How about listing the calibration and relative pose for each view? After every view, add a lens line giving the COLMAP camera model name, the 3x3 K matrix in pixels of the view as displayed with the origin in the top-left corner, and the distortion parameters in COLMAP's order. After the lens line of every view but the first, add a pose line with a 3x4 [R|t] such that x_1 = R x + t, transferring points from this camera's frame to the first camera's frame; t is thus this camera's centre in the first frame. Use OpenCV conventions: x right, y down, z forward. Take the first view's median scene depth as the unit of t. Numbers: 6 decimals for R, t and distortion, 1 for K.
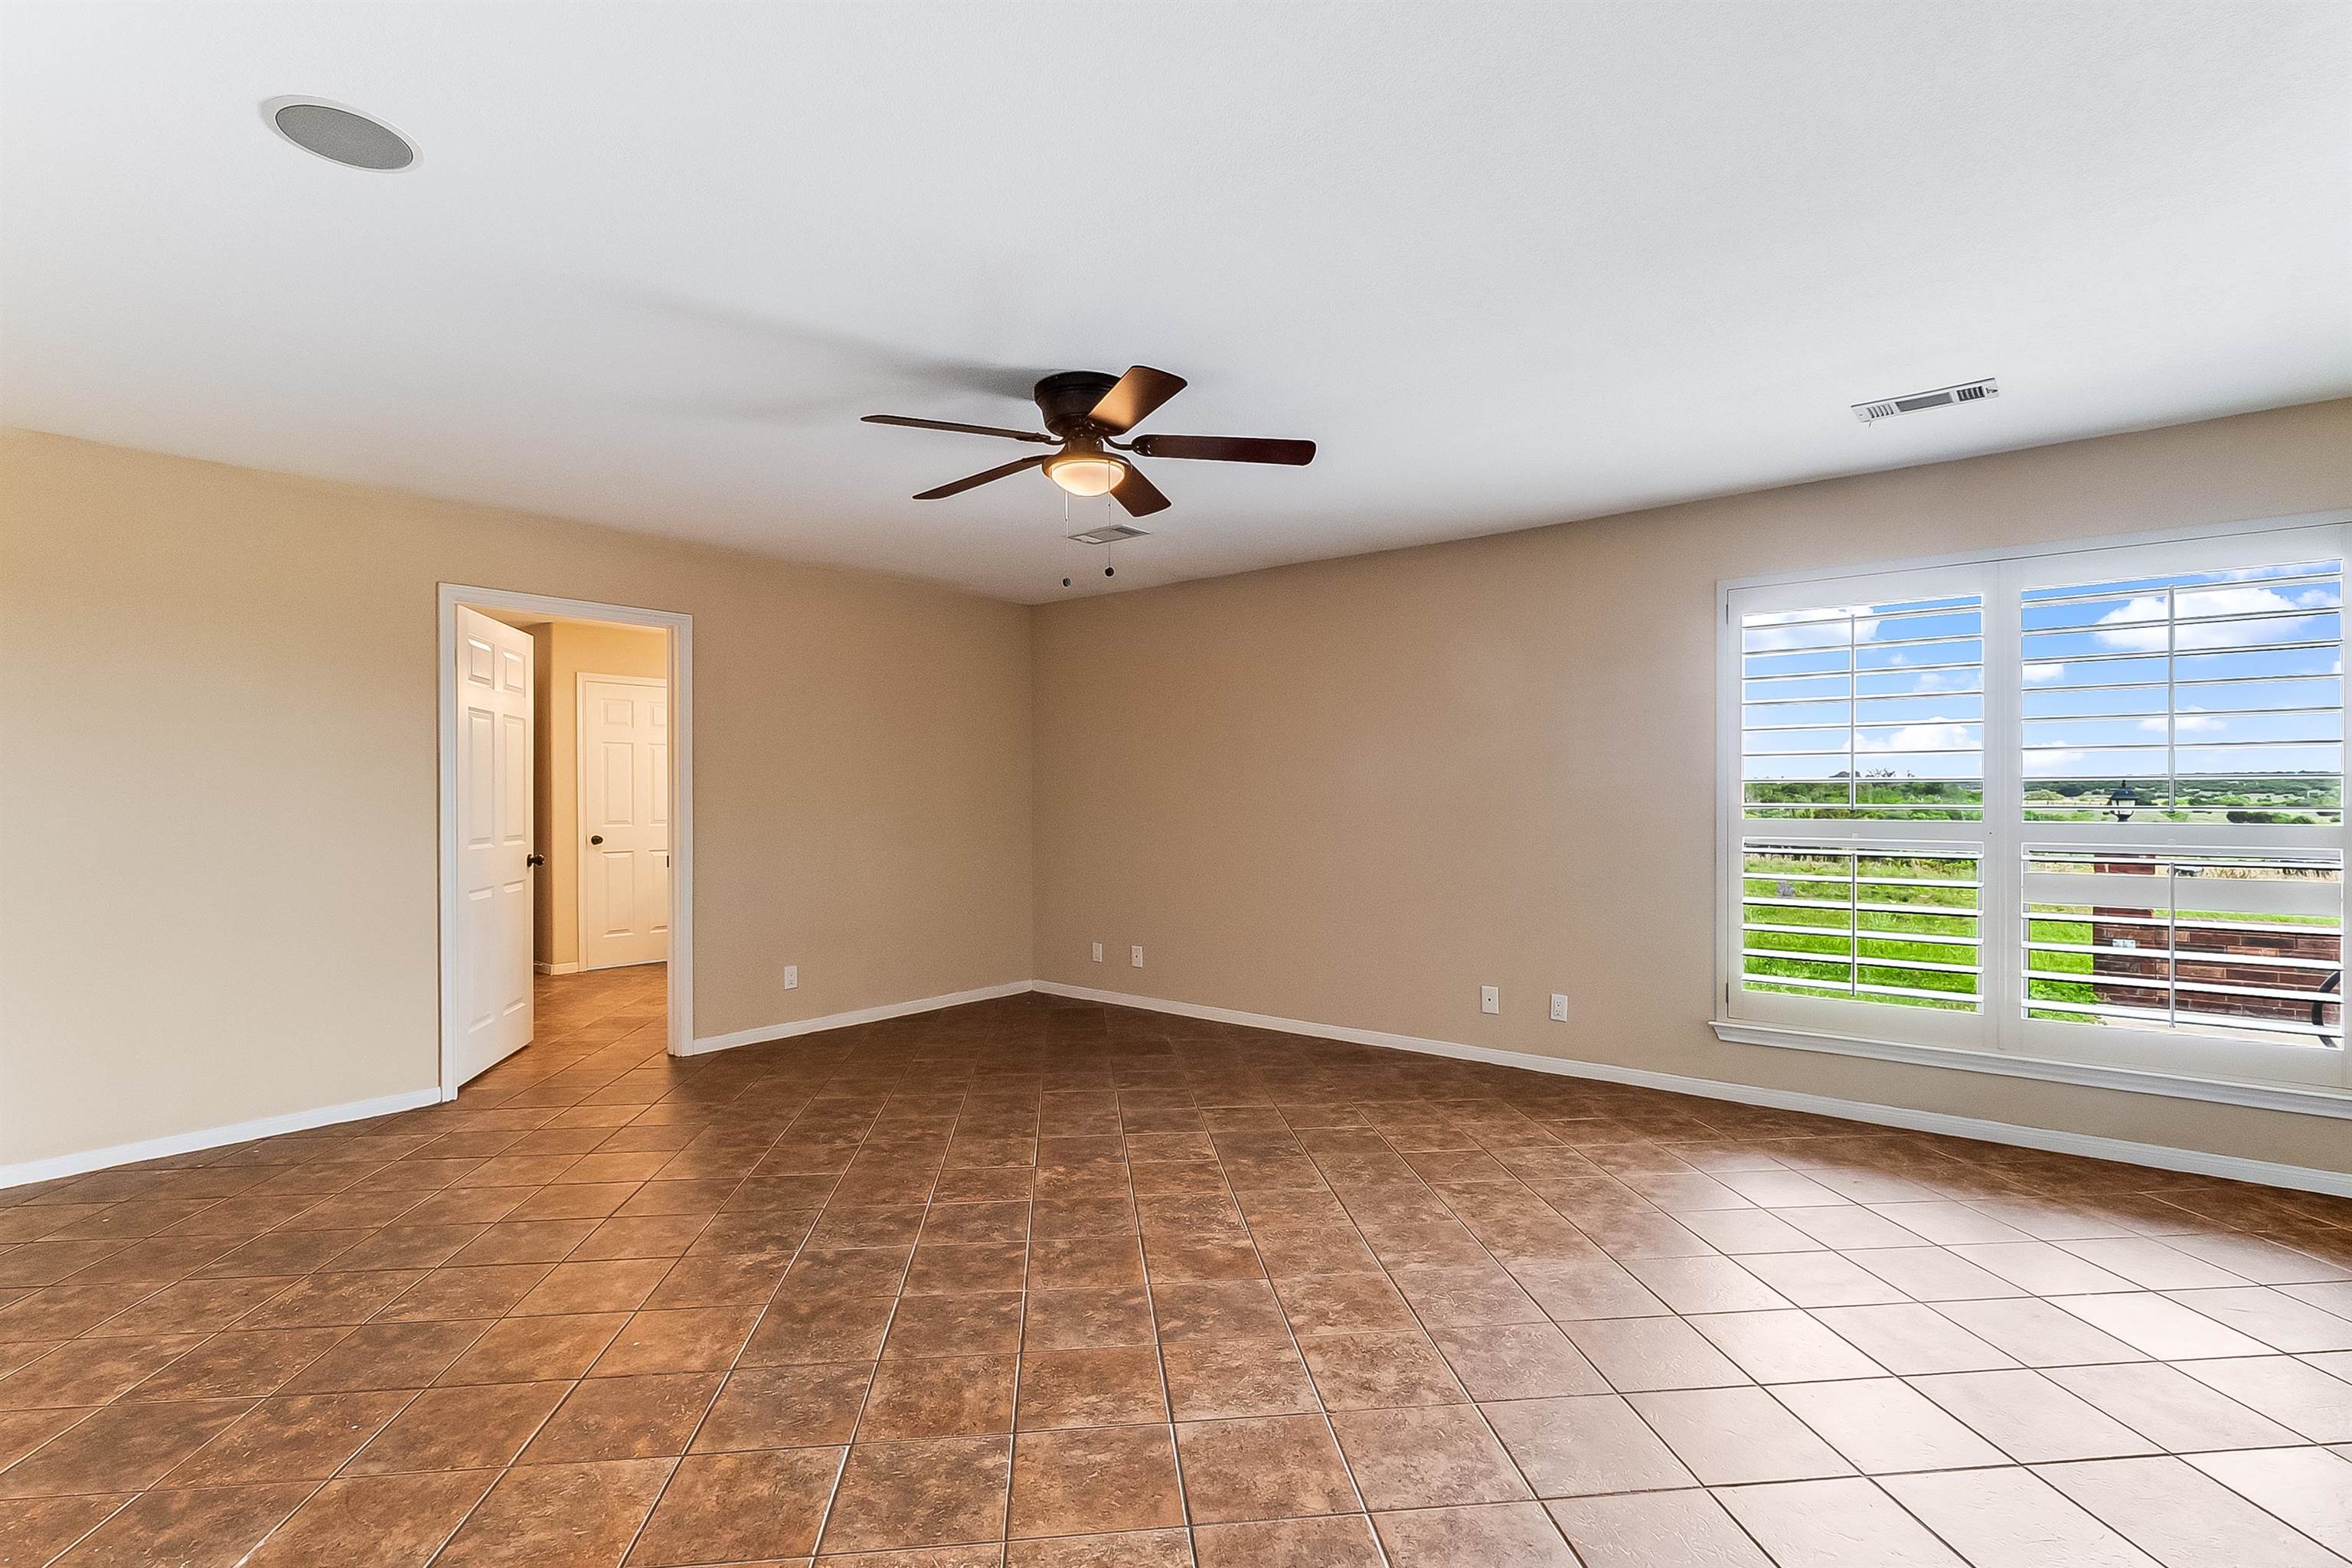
lens RADIAL K [[1121.1, 0, 1170.4], [0, 1121.1, 787.4], [0, 0, 1]] dist [-0.008295, 0.000621]
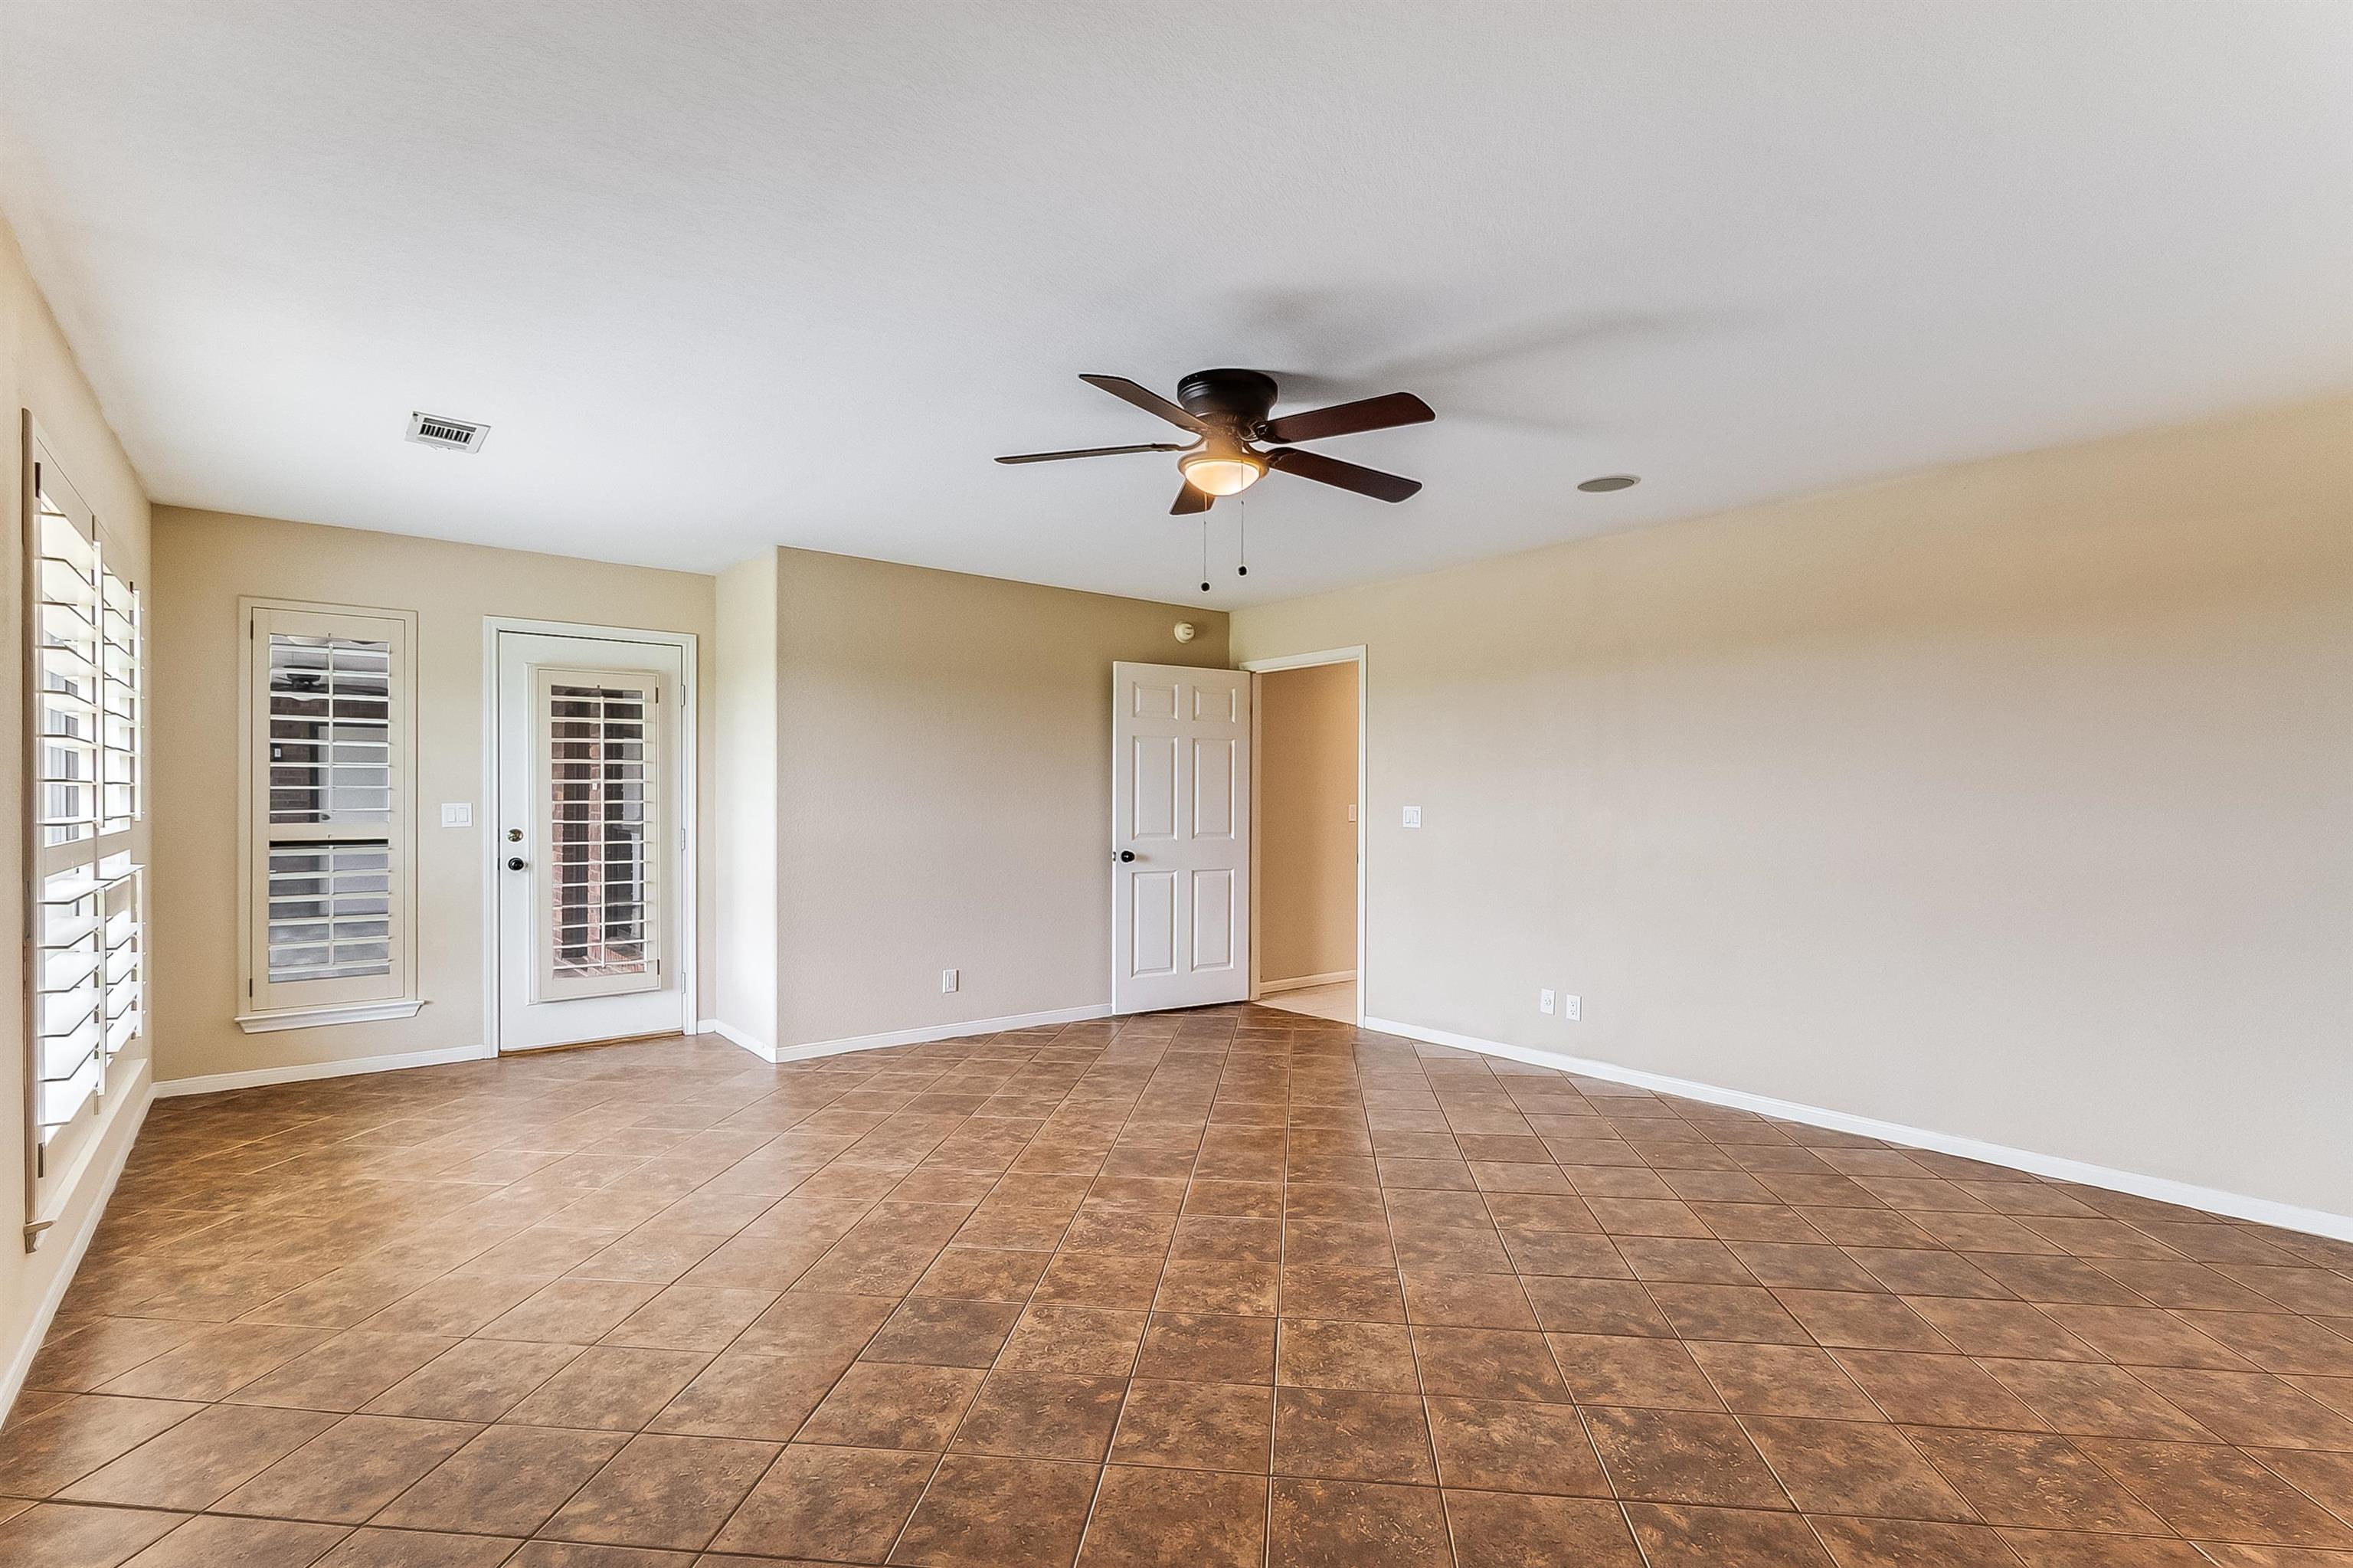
lens RADIAL K [[1121.6, 0, 1171.1], [0, 1121.6, 798.5], [0, 0, 1]] dist [-0.008295, 0.000621]
pose [[-0.978097, -0.000176, 0.208152, -0.235908], [-0.001543, 0.999978, -0.006405, 0.009201], [-0.208146, -0.006586, -0.978076, 2.000631]]
